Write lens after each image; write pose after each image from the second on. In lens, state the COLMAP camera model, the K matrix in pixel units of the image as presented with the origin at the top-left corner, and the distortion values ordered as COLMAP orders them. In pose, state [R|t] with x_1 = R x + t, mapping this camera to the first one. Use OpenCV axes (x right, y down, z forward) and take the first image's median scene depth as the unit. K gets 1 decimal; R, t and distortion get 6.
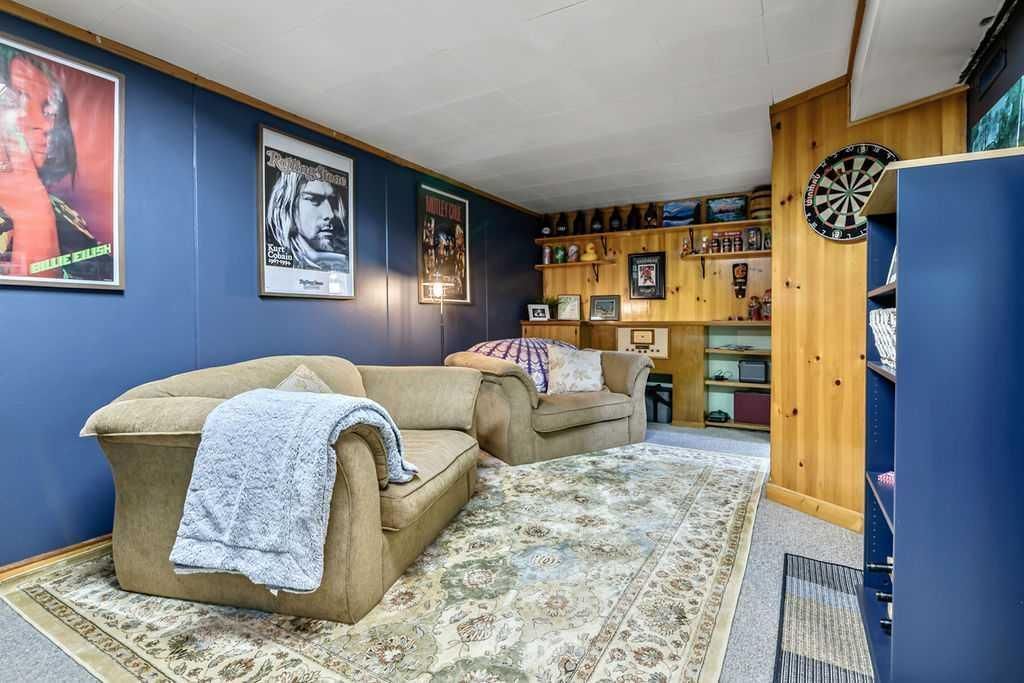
lens RADIAL K [[471.7, 0, 545.0], [0, 471.7, 322.4], [0, 0, 1]] dist [-0.012532, -0.000524]
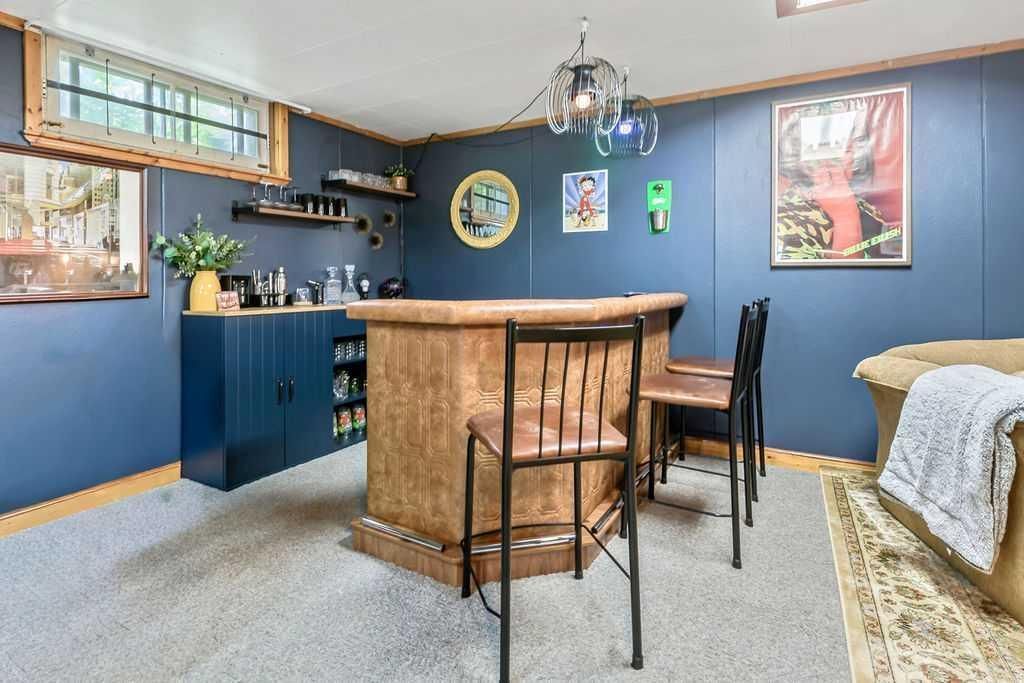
lens RADIAL K [[522.3, 0, 482.3], [0, 522.3, 280.7], [0, 0, 1]] dist [-0.010755, 0.000569]
pose [[-0.043757, 0.012920, -0.998959, 0.559242], [-0.001788, 0.999914, 0.013010, -0.055334], [0.999041, 0.002356, -0.043730, -0.027728]]
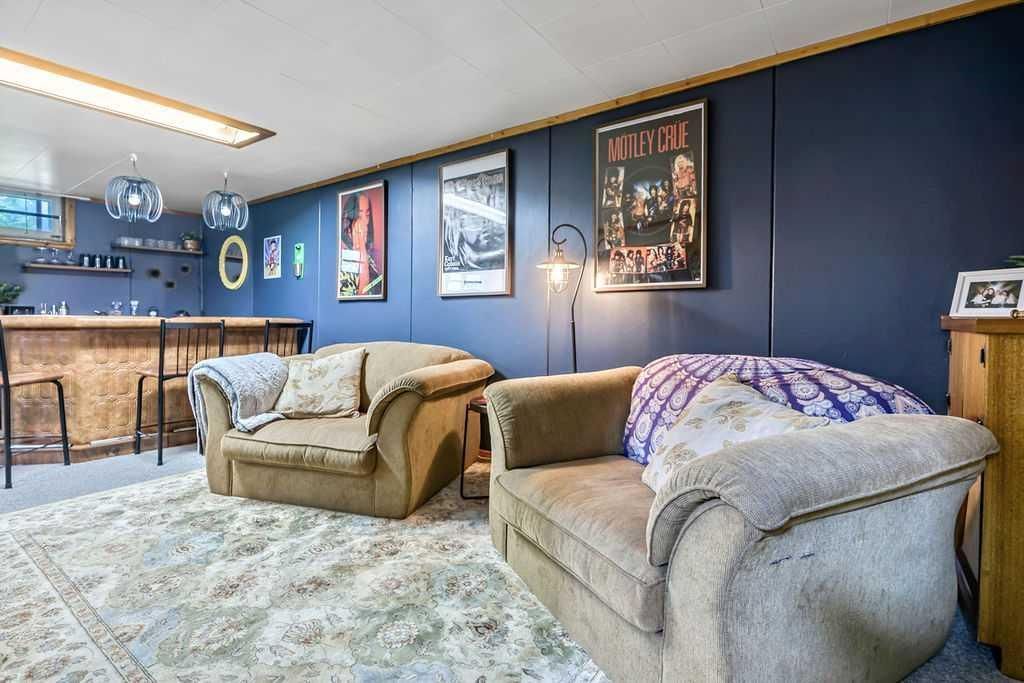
lens RADIAL K [[471.7, 0, 509.9], [0, 471.7, 328.2], [0, 0, 1]] dist [-0.012532, -0.000524]
pose [[-0.116041, 0.025673, -0.992913, 1.067792], [-0.005141, 0.999637, 0.026448, -0.008021], [0.993231, 0.008174, -0.115867, 2.099465]]
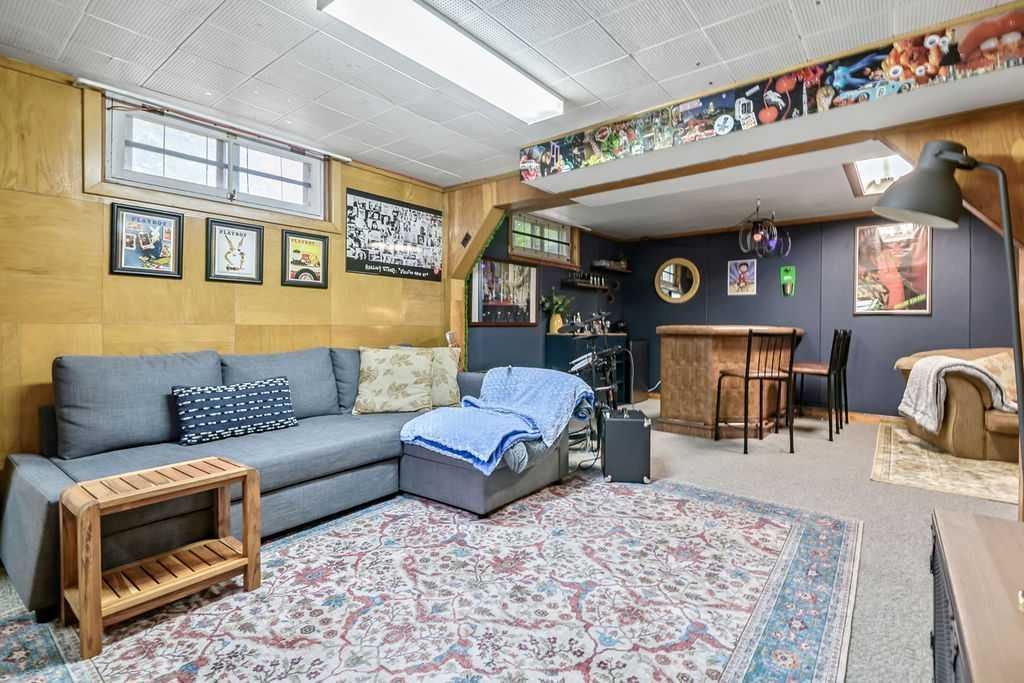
lens RADIAL K [[471.7, 0, 520.2], [0, 471.7, 330.2], [0, 0, 1]] dist [-0.012532, -0.000524]
pose [[-0.183156, 0.011198, -0.983020, 2.082976], [-0.012997, 0.999820, 0.013811, 0.005221], [0.982998, 0.015306, -0.182978, -0.665828]]
